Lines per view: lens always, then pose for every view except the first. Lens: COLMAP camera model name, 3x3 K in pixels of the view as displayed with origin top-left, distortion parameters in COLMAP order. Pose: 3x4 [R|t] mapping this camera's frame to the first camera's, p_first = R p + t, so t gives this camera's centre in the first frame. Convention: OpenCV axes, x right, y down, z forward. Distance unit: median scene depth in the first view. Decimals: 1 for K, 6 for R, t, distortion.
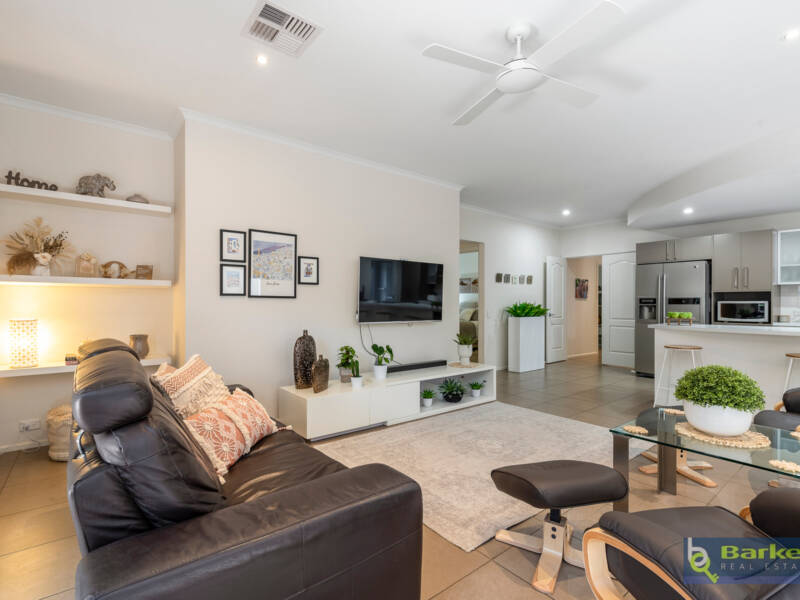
lens RADIAL K [[405.6, 0, 400.6], [0, 405.6, 302.5], [0, 0, 1]] dist [0.000906, 0.001544]
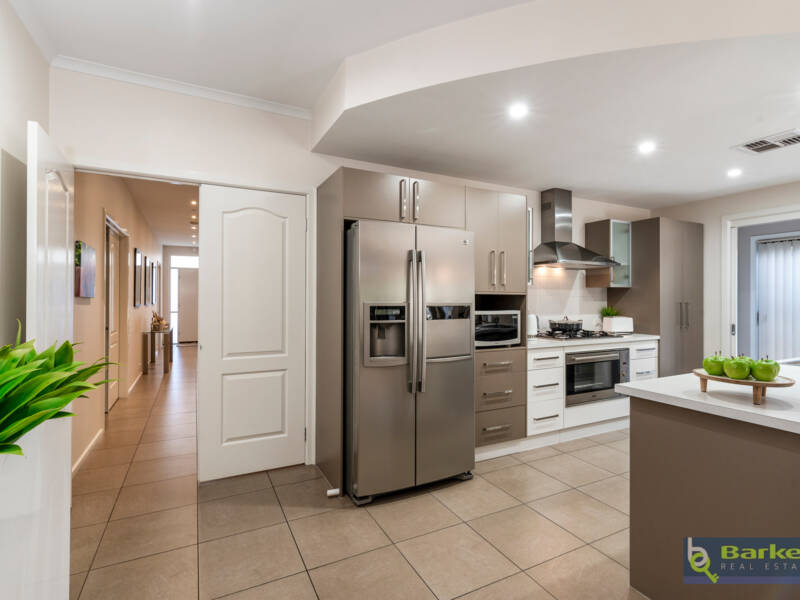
lens RADIAL K [[405.6, 0, 400.3], [0, 405.6, 300.4], [0, 0, 1]] dist [0.000906, 0.001544]
pose [[0.207991, 0.001711, 0.978129, 0.238308], [-0.002195, 0.999997, -0.001283, -0.016620], [-0.978128, -0.001880, 0.207994, 0.983068]]
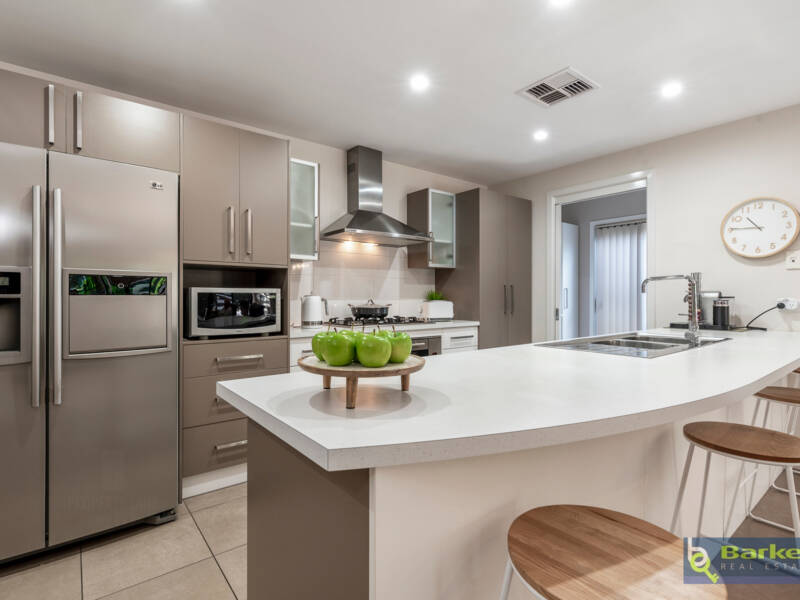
lens RADIAL K [[412.3, 0, 398.4], [0, 412.3, 298.1], [0, 0, 1]] dist [-0.001019, -0.002183]
pose [[0.015106, -0.002326, 0.999883, 0.388880], [-0.001771, 0.999996, 0.002353, 0.005981], [-0.999884, -0.001806, 0.015101, 0.797438]]
